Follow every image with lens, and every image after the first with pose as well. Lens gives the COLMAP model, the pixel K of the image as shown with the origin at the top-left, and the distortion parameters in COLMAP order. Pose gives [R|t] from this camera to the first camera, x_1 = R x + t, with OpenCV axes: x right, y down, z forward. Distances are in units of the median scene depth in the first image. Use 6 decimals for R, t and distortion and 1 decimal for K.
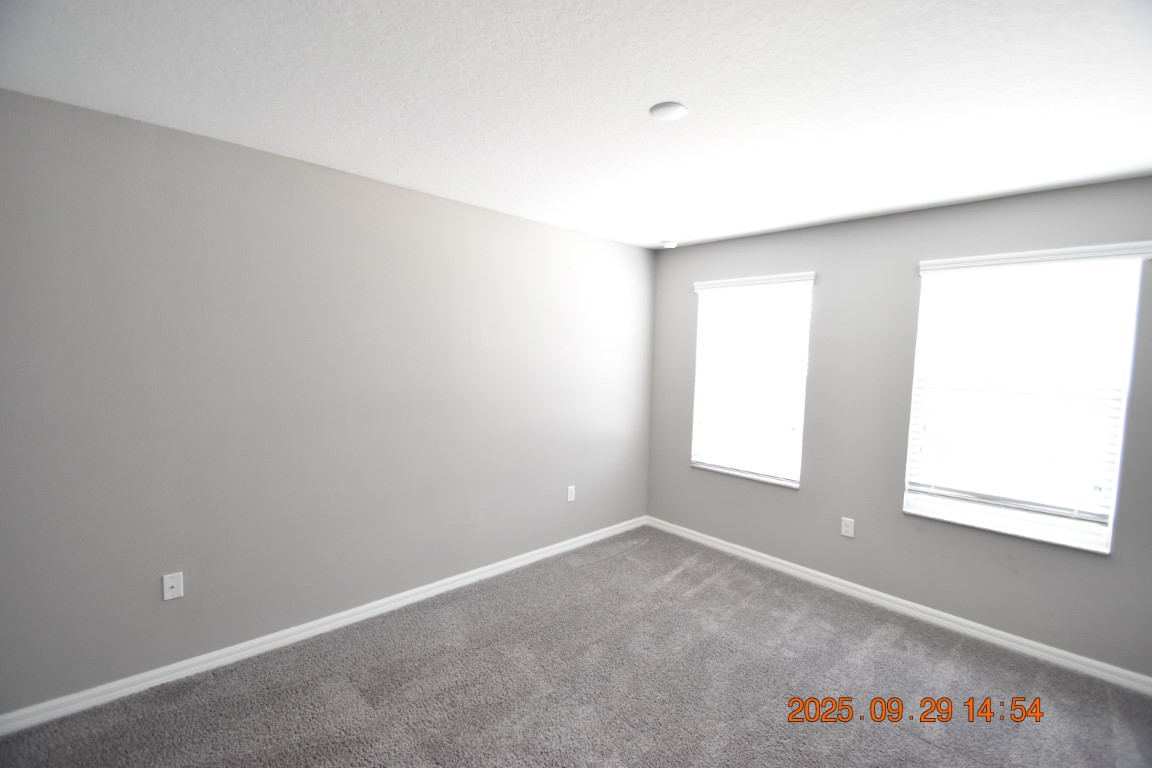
lens RADIAL K [[505.1, 0, 573.7], [0, 505.1, 391.5], [0, 0, 1]] dist [0.012627, -0.016545]
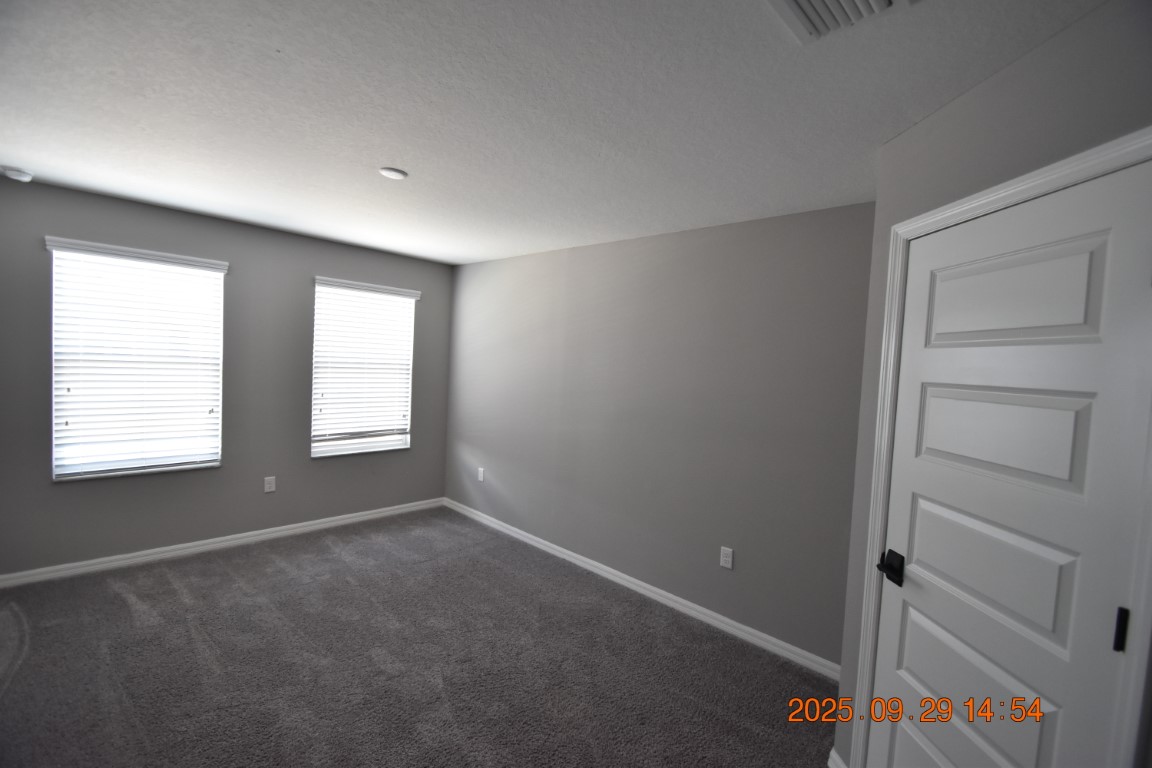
lens RADIAL K [[505.1, 0, 573.7], [0, 505.1, 391.5], [0, 0, 1]] dist [0.012627, -0.016545]
pose [[-0.056618, -0.092968, 0.994058, -0.682170], [0.020632, 0.995334, 0.094263, -0.051507], [-0.998183, 0.025846, -0.054436, 0.338702]]
